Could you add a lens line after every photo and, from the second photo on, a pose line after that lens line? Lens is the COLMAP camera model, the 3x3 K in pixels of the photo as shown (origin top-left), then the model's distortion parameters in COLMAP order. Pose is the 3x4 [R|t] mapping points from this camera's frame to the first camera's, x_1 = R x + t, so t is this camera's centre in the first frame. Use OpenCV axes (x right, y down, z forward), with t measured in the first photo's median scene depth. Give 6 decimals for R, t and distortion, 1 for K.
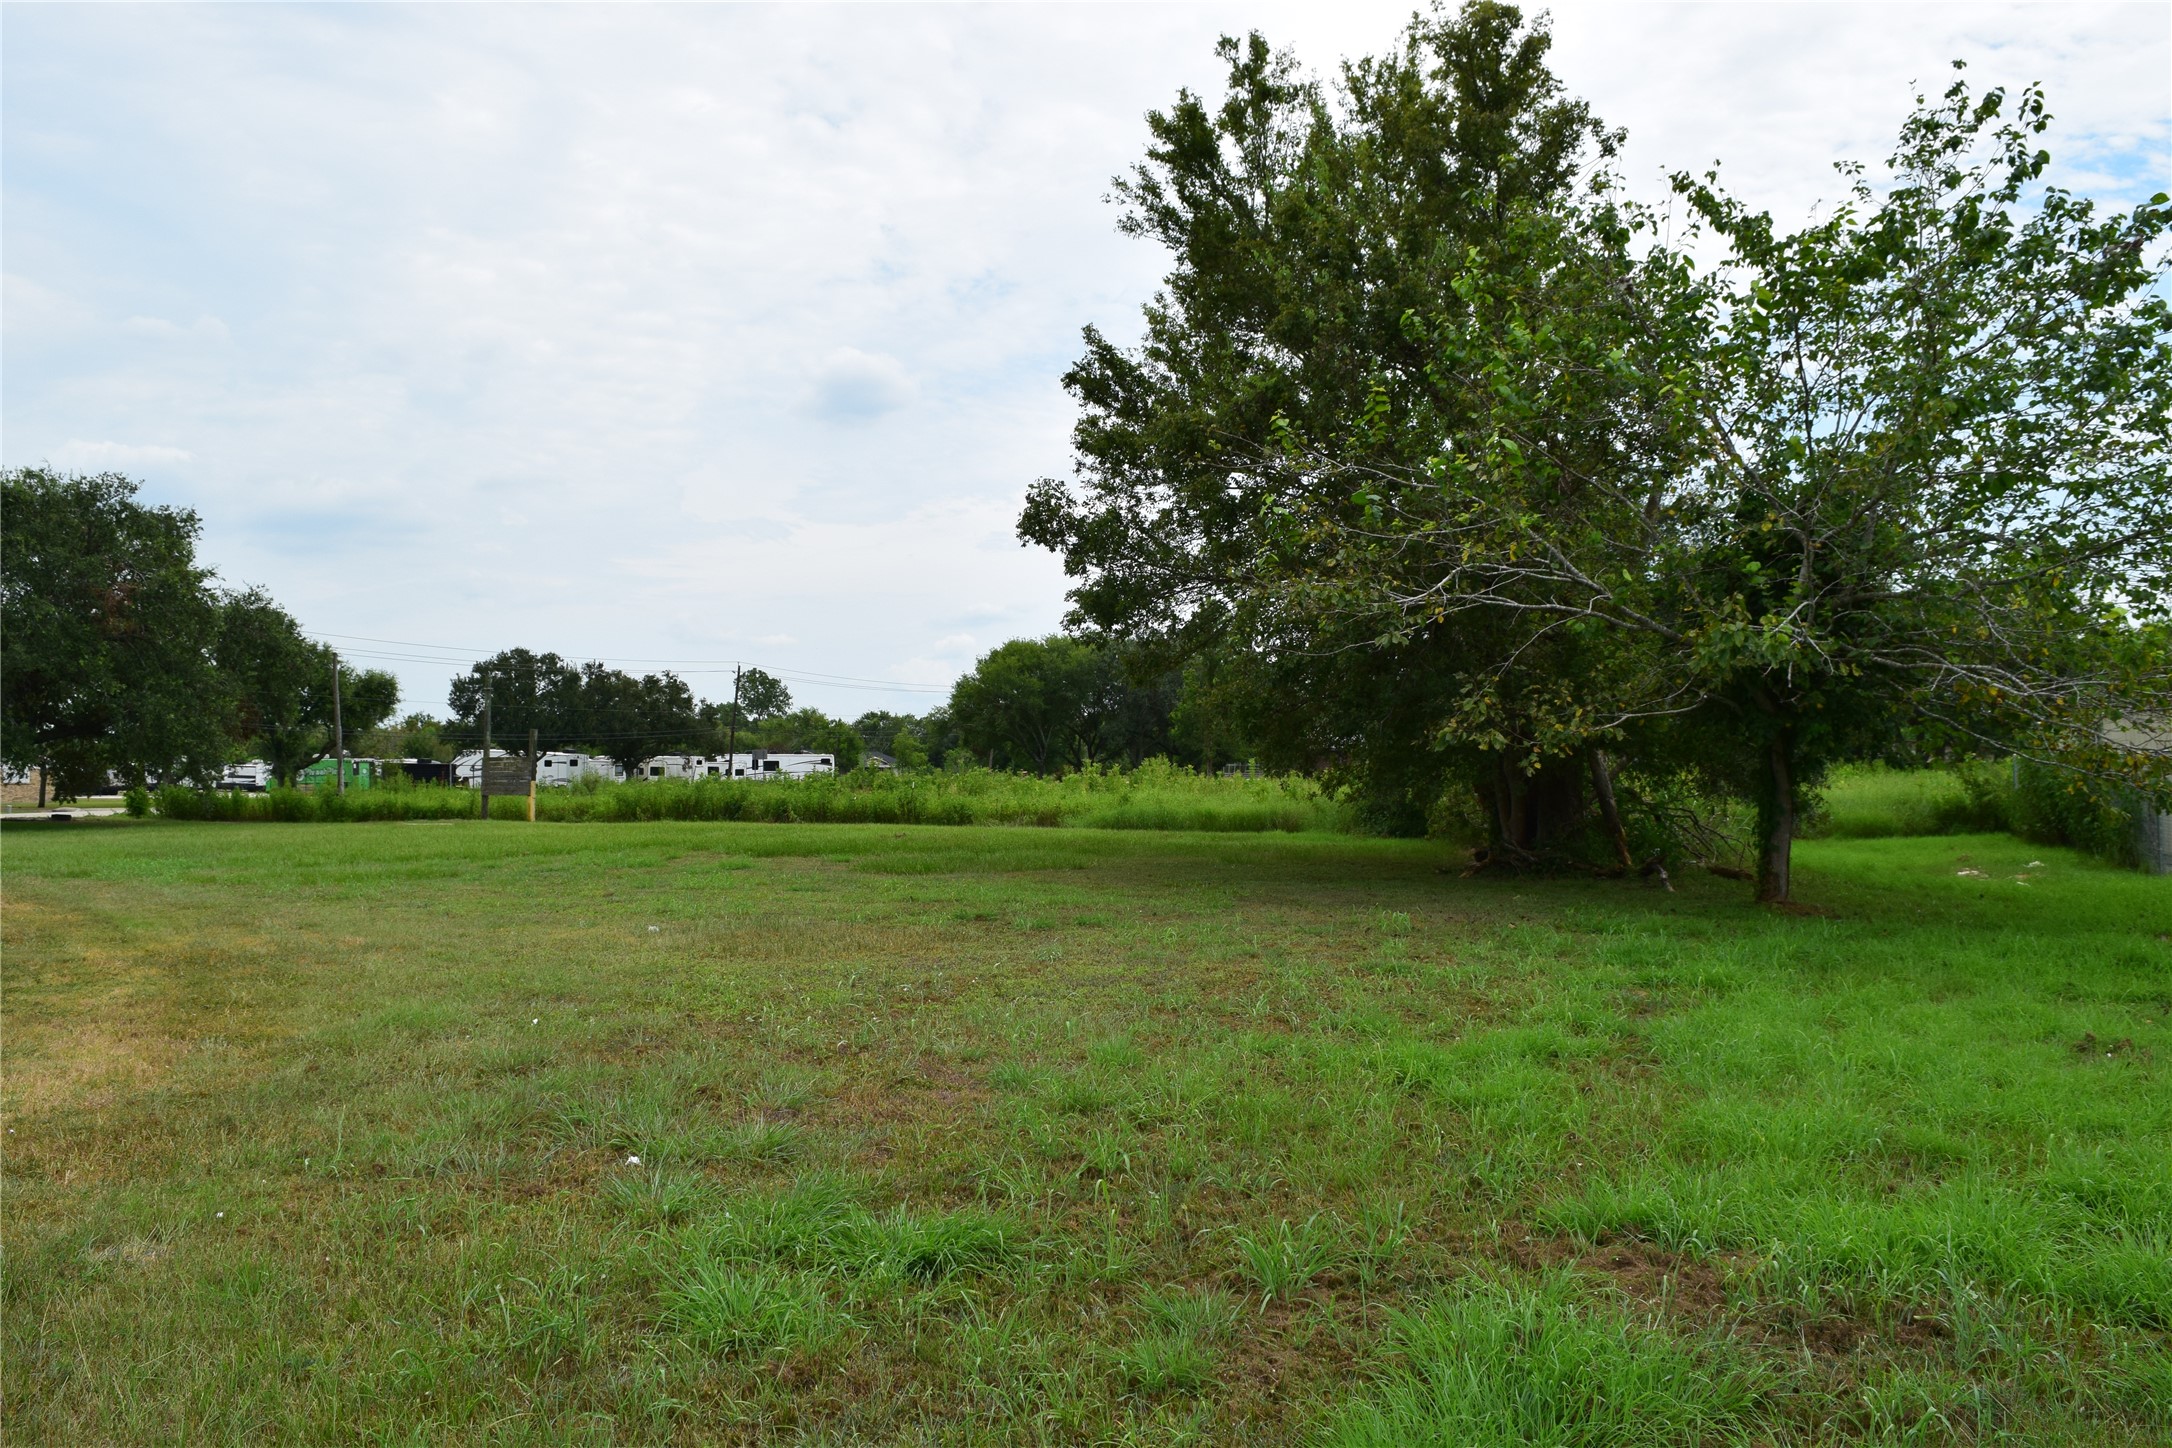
lens RADIAL K [[1698.2, 0, 1082.7], [0, 1698.2, 716.1], [0, 0, 1]] dist [-0.104897, 0.030556]
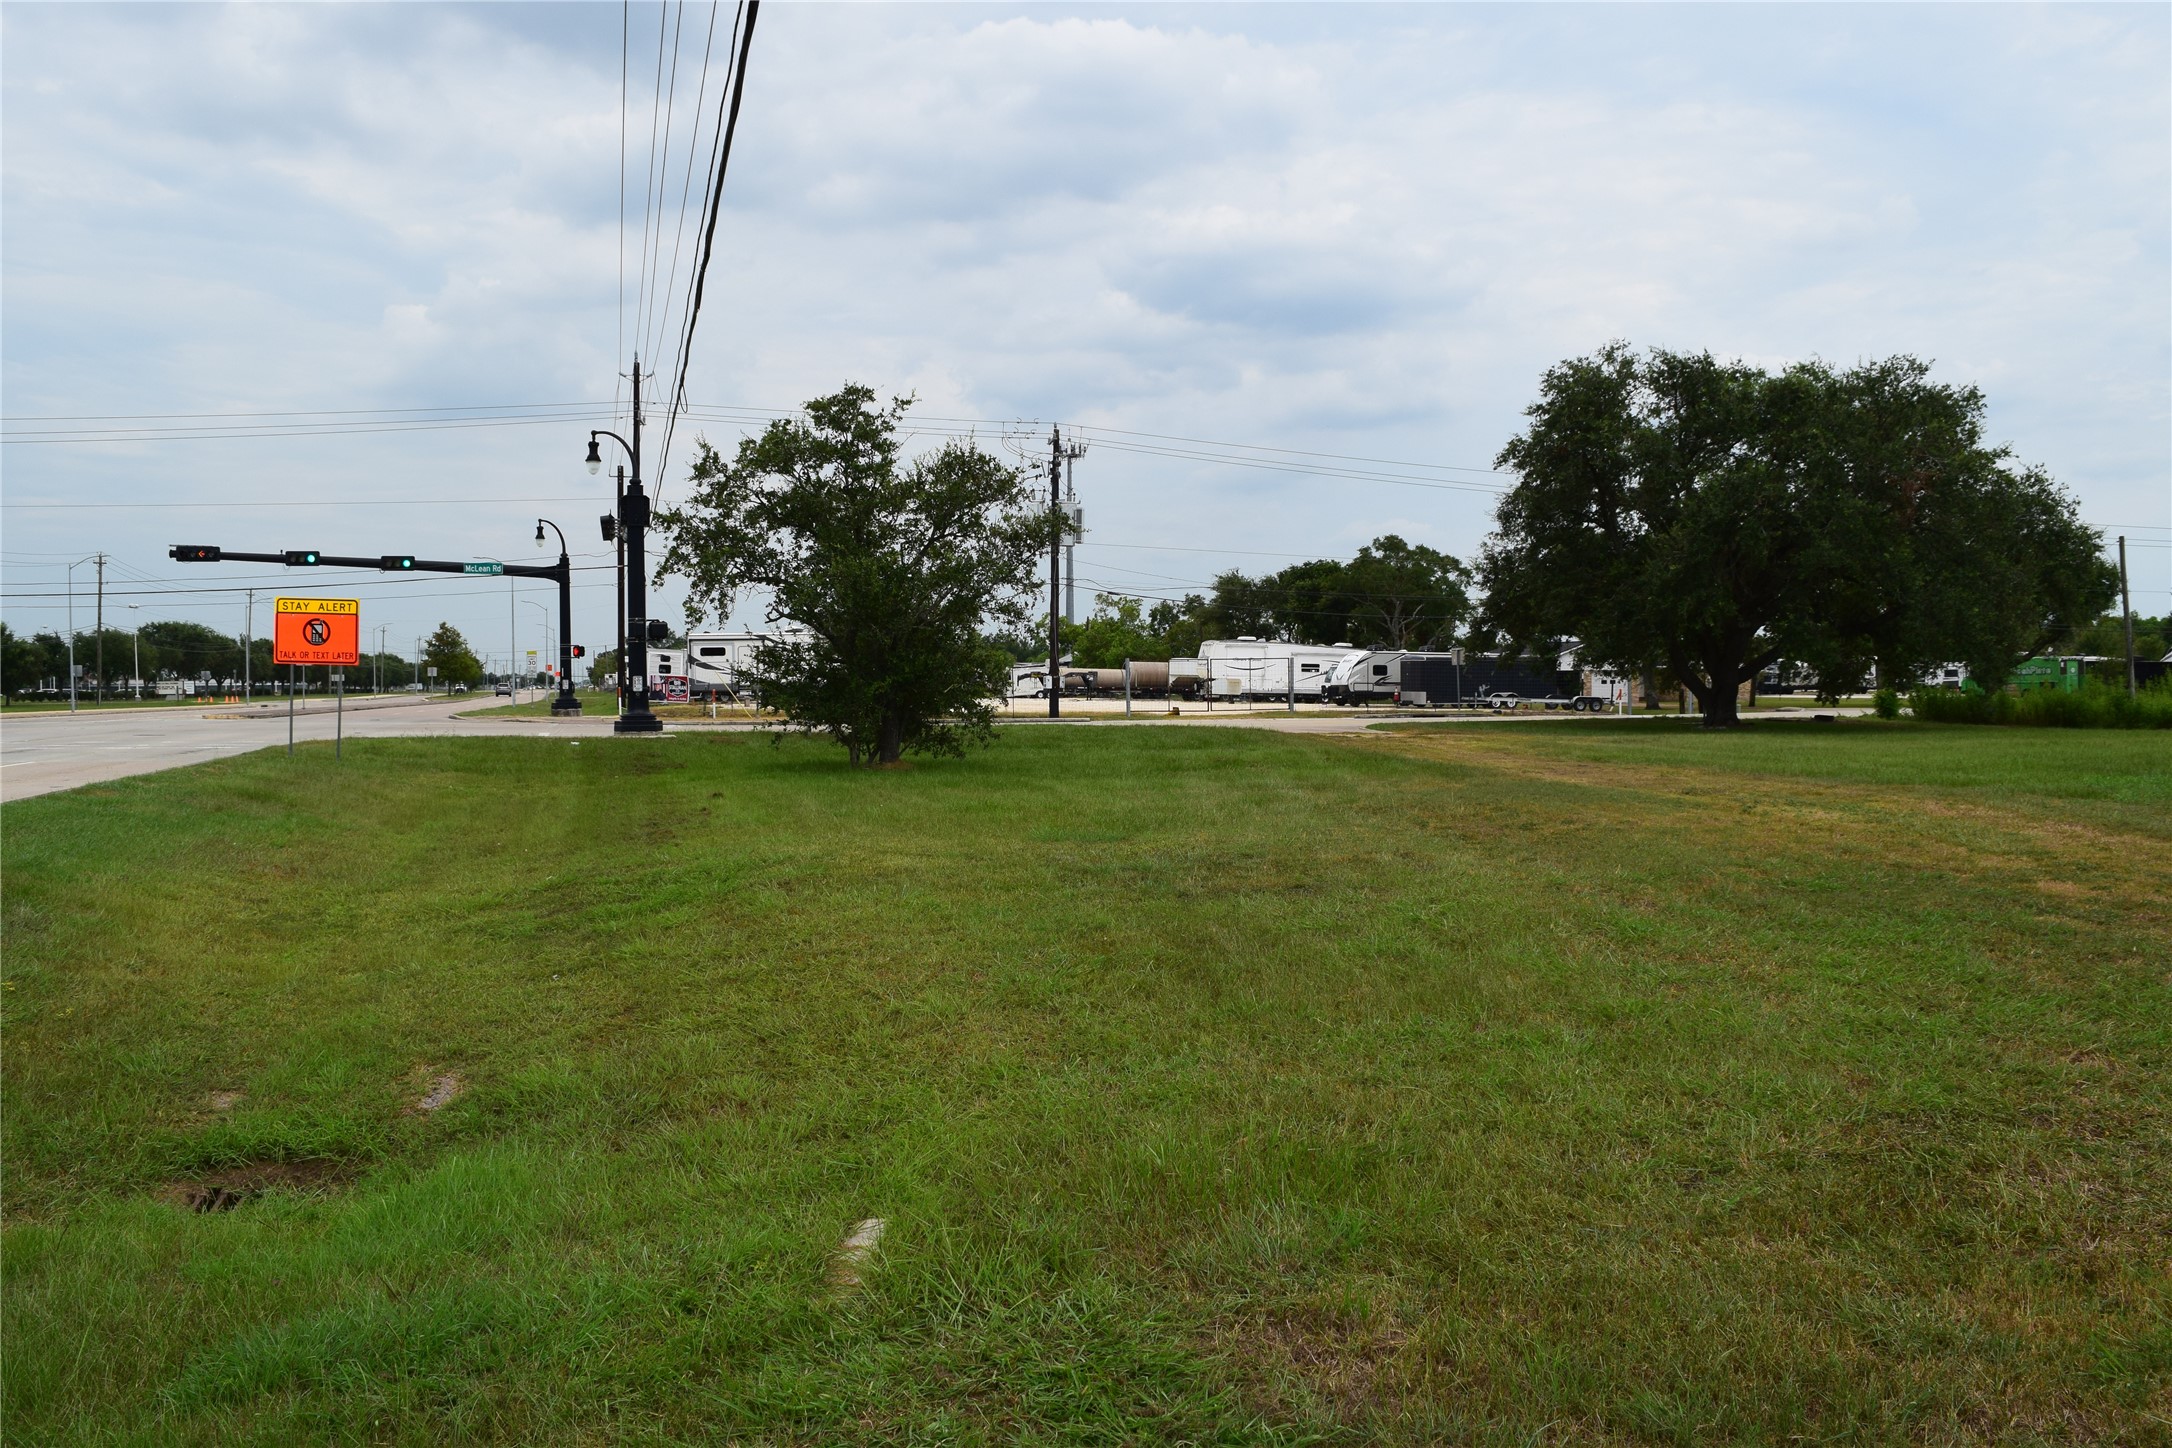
lens RADIAL K [[1698.2, 0, 1048.8], [0, 1698.2, 682.7], [0, 0, 1]] dist [-0.104897, 0.030556]
pose [[0.600160, 0.004255, -0.799868, -0.112367], [0.028214, 0.999251, 0.026485, 0.000850], [0.799382, -0.038463, 0.599591, 0.029544]]
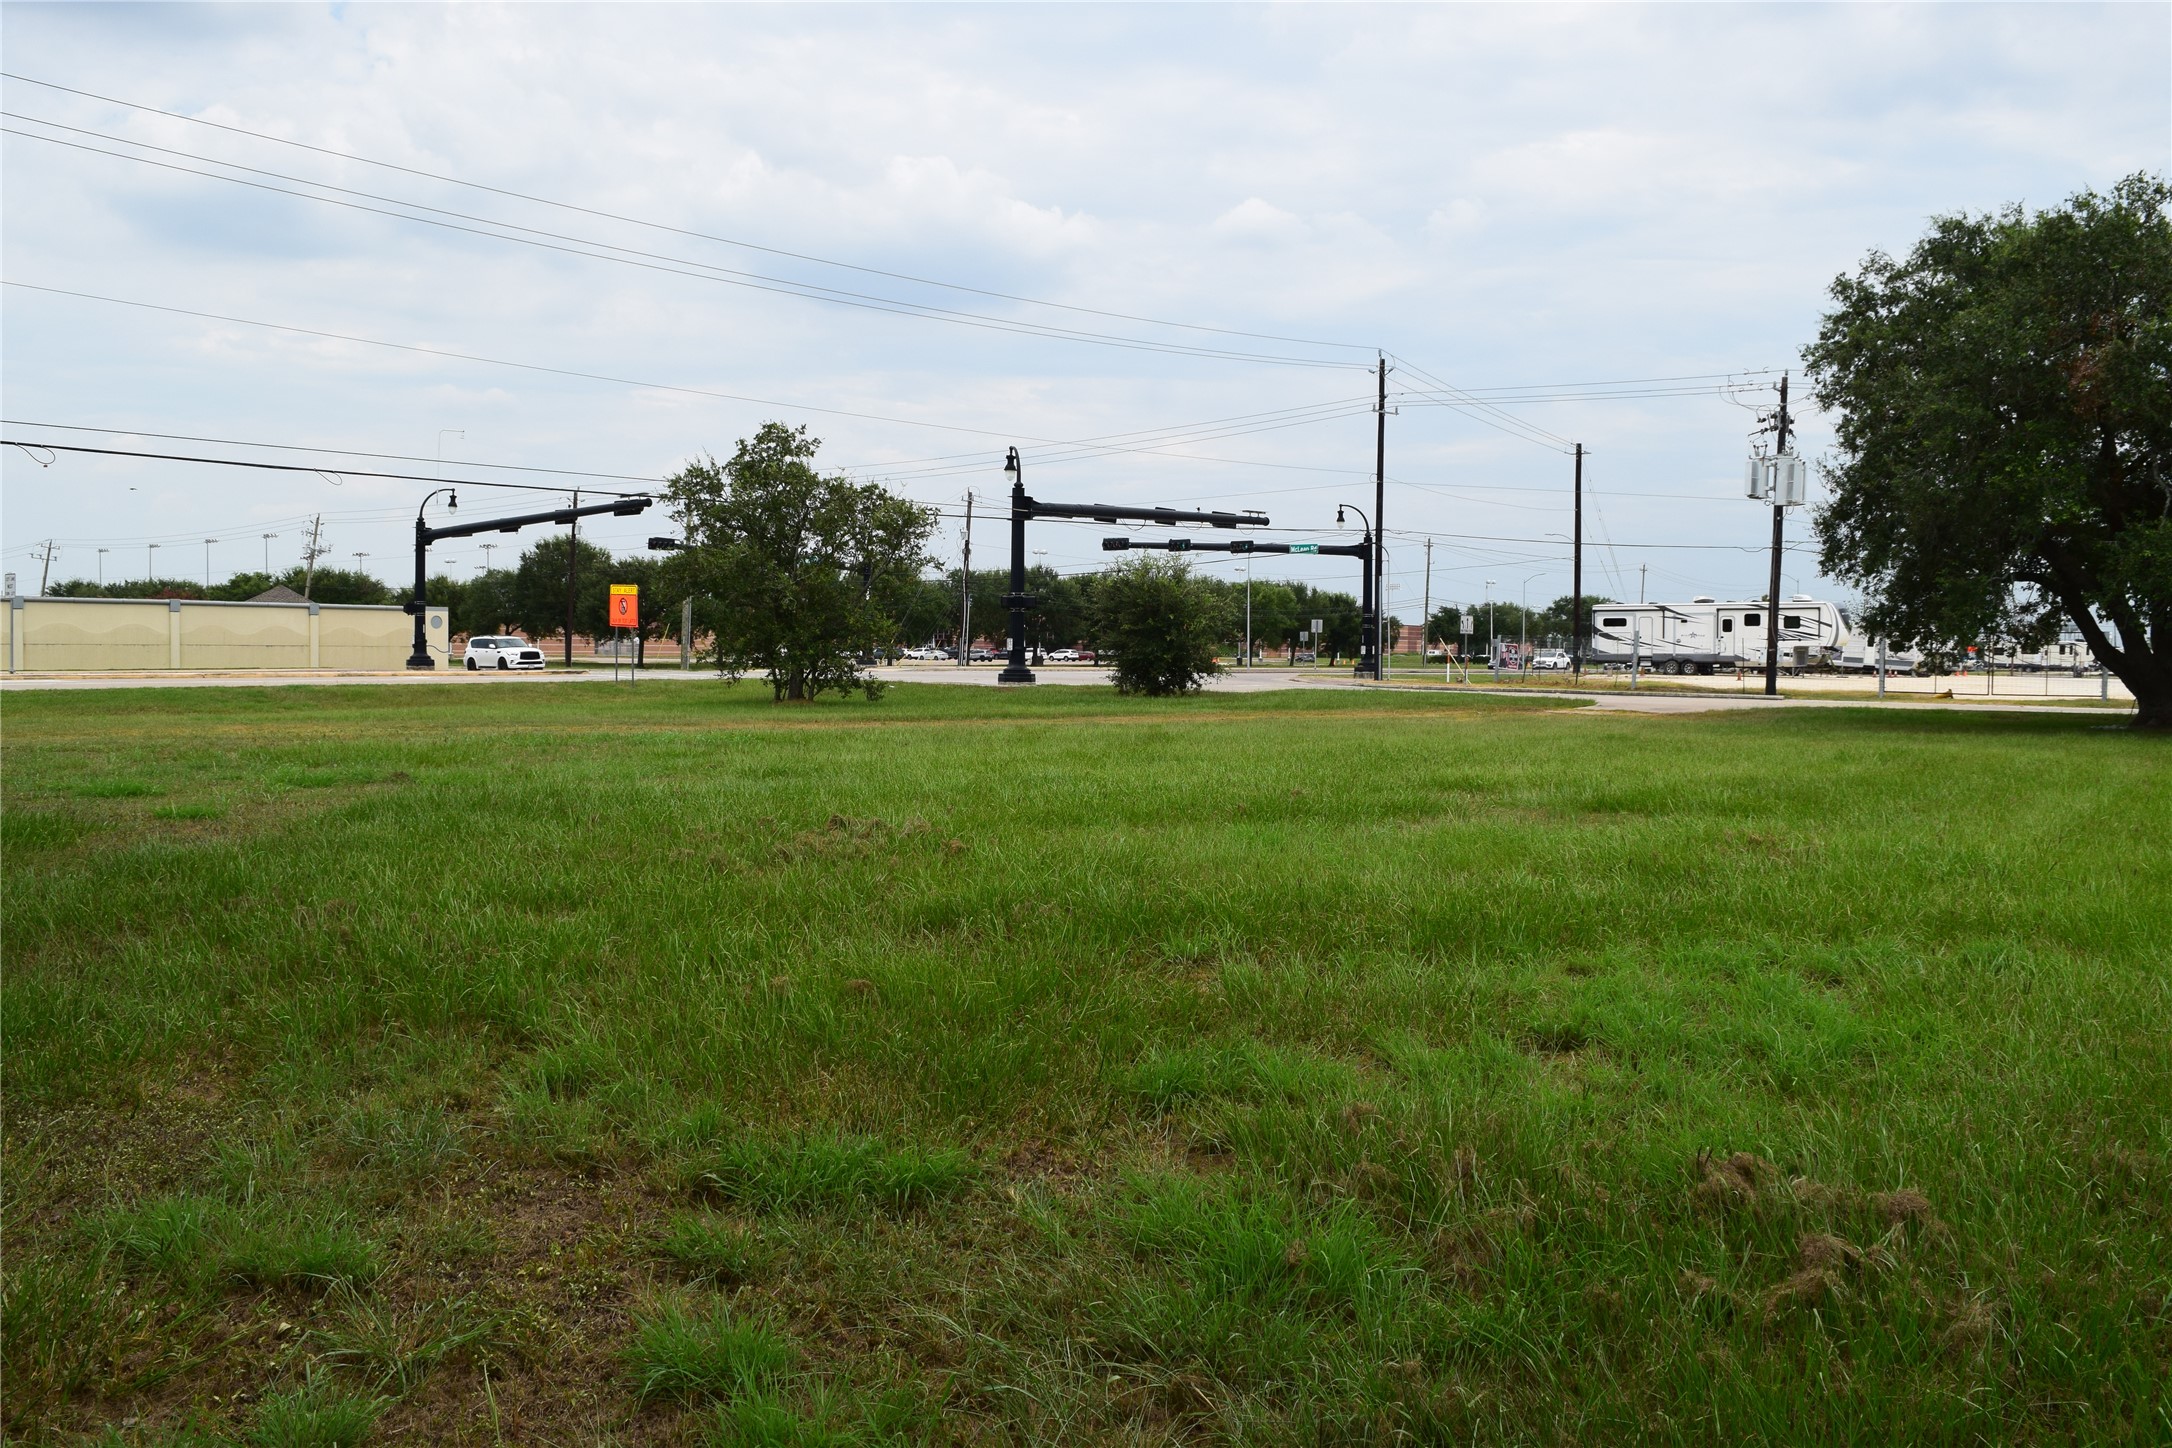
lens RADIAL K [[1698.2, 0, 1074.6], [0, 1698.2, 721.4], [0, 0, 1]] dist [-0.104897, 0.030556]
pose [[-0.286580, 0.045530, -0.956974, 0.114821], [0.021736, 0.998922, 0.041016, 0.022915], [0.957810, -0.009046, -0.287261, 0.701044]]
